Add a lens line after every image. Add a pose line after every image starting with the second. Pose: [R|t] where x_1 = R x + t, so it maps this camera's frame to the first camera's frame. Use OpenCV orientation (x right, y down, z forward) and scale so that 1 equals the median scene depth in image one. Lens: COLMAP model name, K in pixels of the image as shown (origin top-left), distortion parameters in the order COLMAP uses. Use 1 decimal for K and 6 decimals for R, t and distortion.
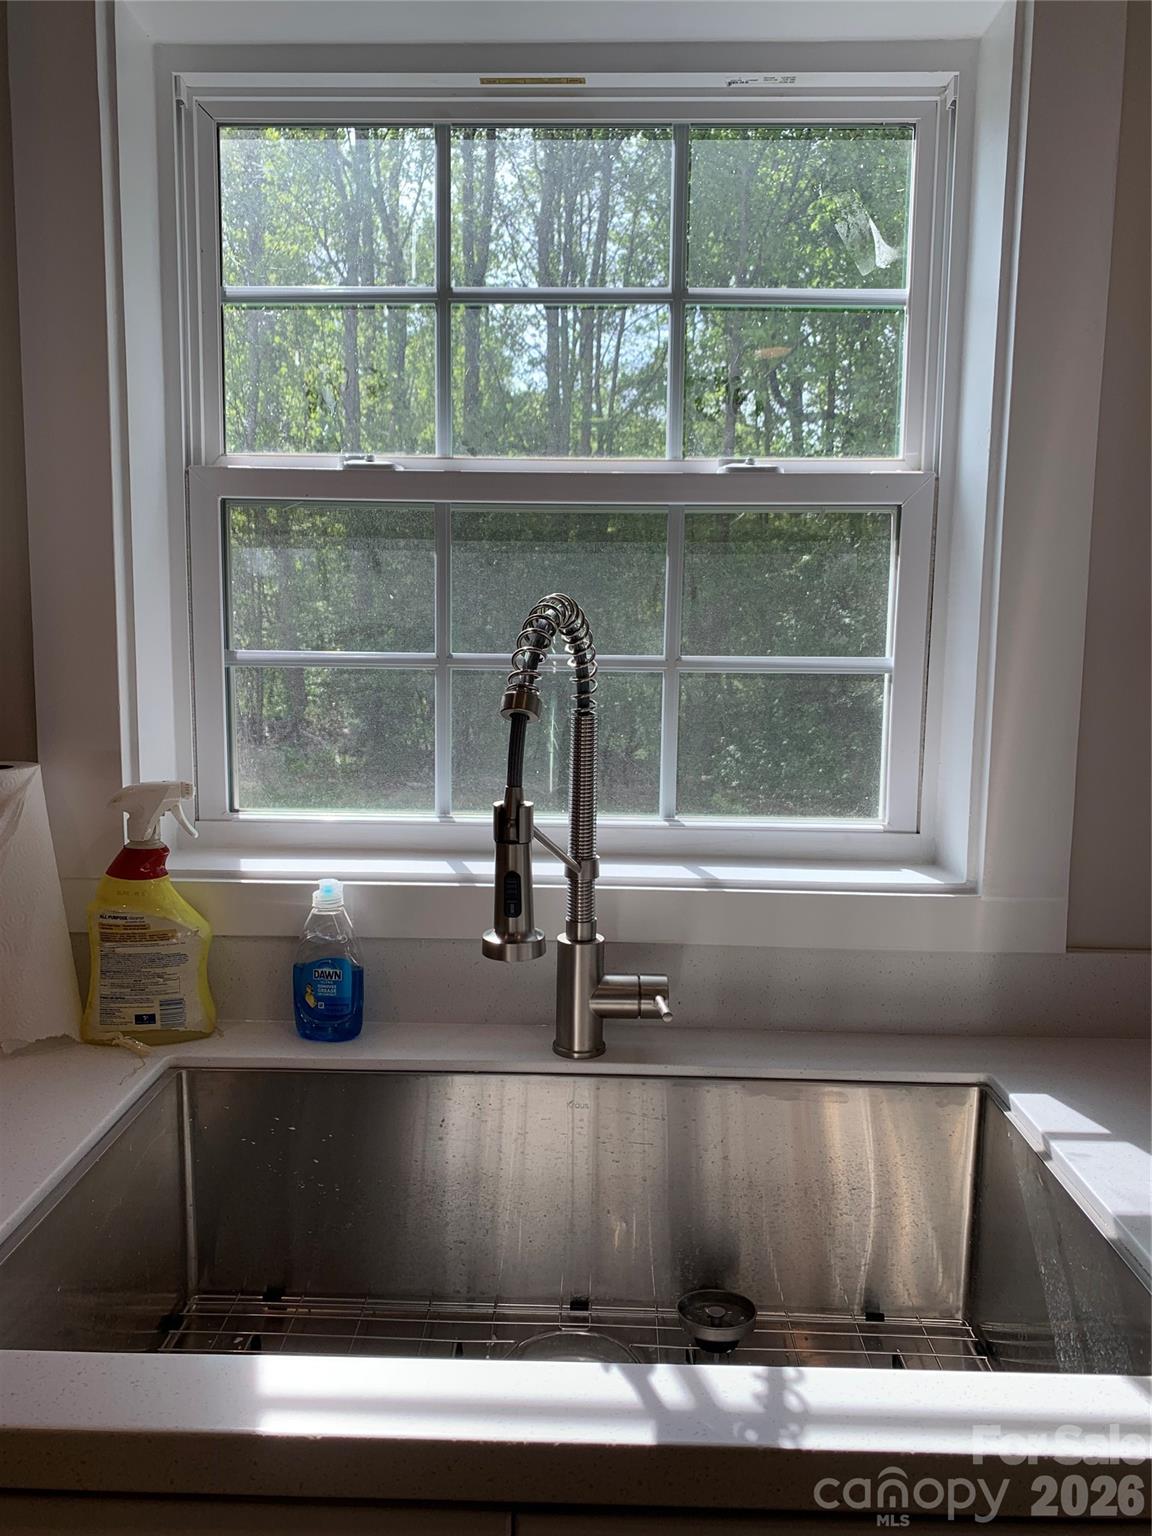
lens RADIAL K [[1156.9, 0, 571.0], [0, 1156.9, 766.8], [0, 0, 1]] dist [0.029184, 0.001790]
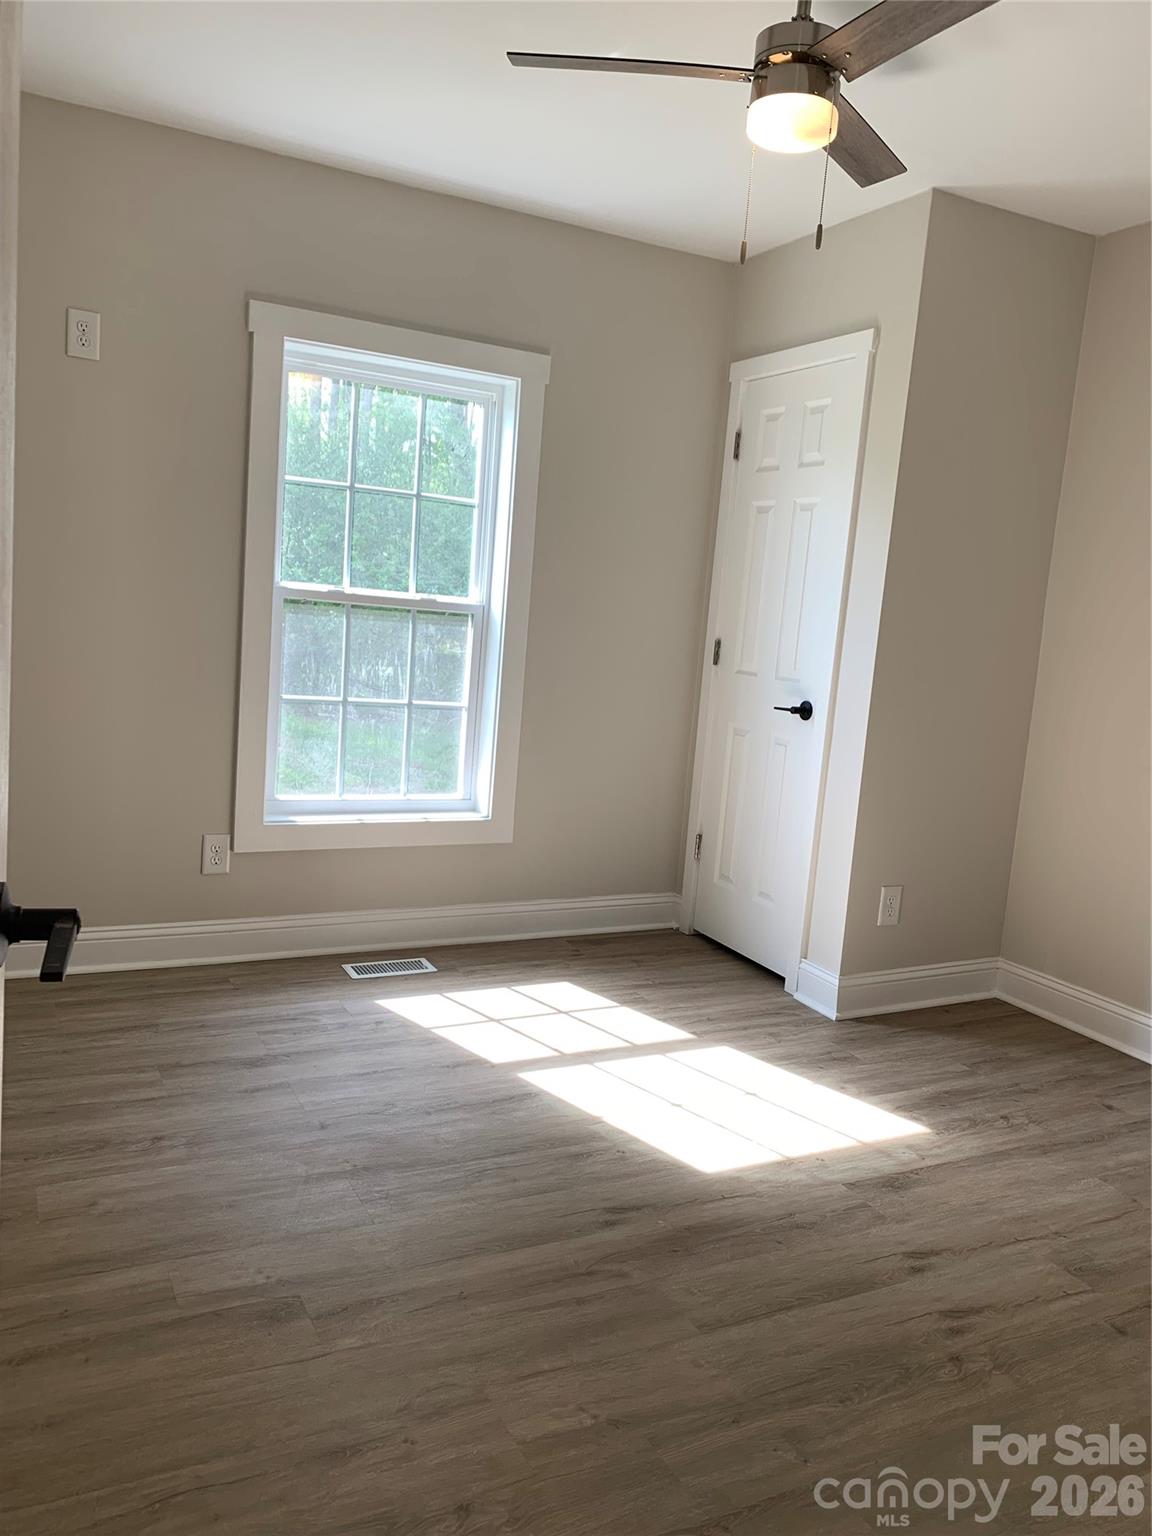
lens RADIAL K [[1156.9, 0, 571.0], [0, 1156.9, 766.8], [0, 0, 1]] dist [0.029184, 0.001790]
pose [[0.933881, 0.037655, 0.355596, -0.286773], [-0.050482, 0.998364, 0.026857, -0.067650], [-0.354003, -0.043032, 0.934254, -1.032591]]
